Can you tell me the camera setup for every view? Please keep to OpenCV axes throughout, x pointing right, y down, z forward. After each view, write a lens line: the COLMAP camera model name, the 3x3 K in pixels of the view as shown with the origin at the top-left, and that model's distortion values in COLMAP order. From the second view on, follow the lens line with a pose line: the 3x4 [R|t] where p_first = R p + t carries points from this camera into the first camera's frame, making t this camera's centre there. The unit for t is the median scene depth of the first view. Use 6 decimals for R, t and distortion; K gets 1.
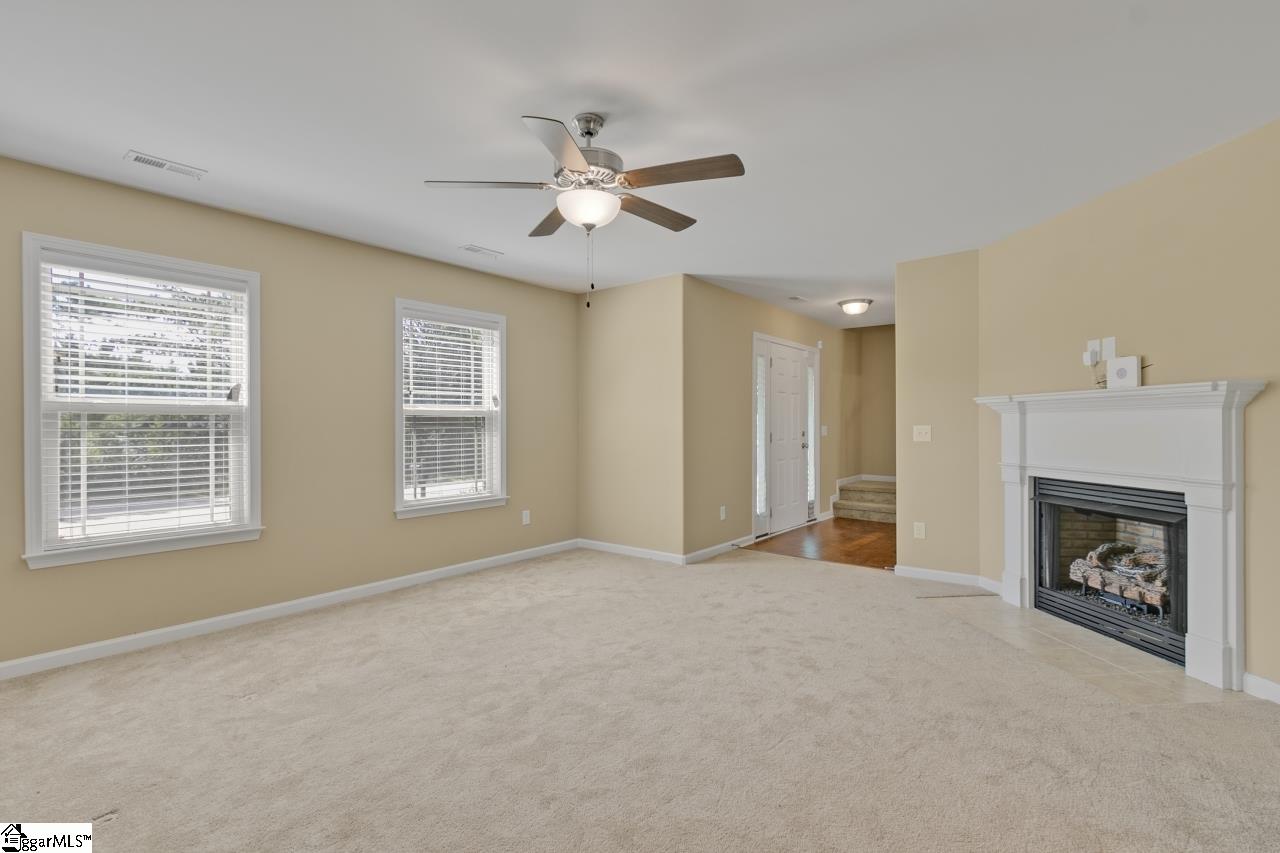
lens RADIAL K [[585.2, 0, 628.8], [0, 585.2, 427.2], [0, 0, 1]] dist [0.005443, -0.000101]
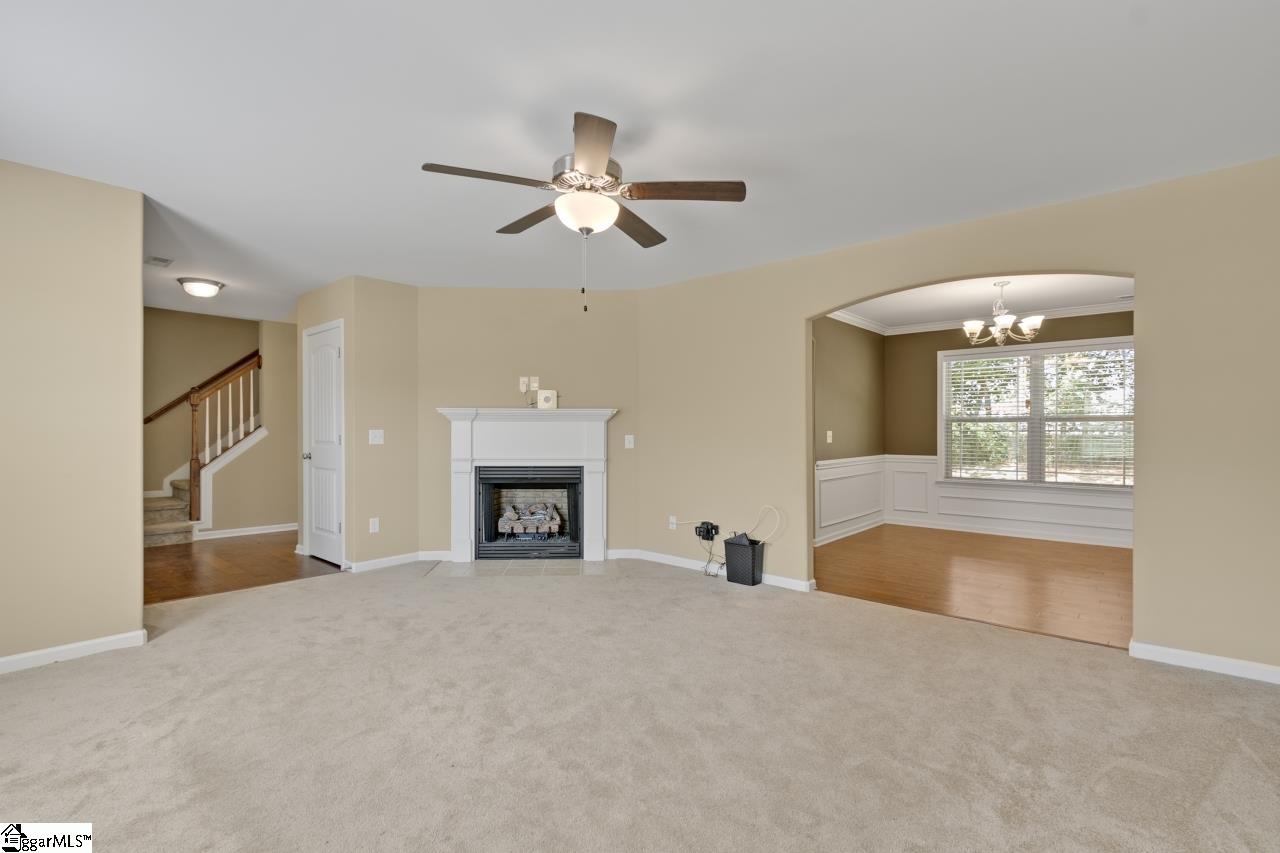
lens RADIAL K [[593.2, 0, 621.2], [0, 593.2, 433.7], [0, 0, 1]] dist [0.002728, -0.000105]
pose [[0.035667, -0.002808, 0.999360, -0.739917], [-0.003186, 0.999991, 0.002924, 0.000794], [-0.999359, -0.003288, 0.035658, 0.618594]]
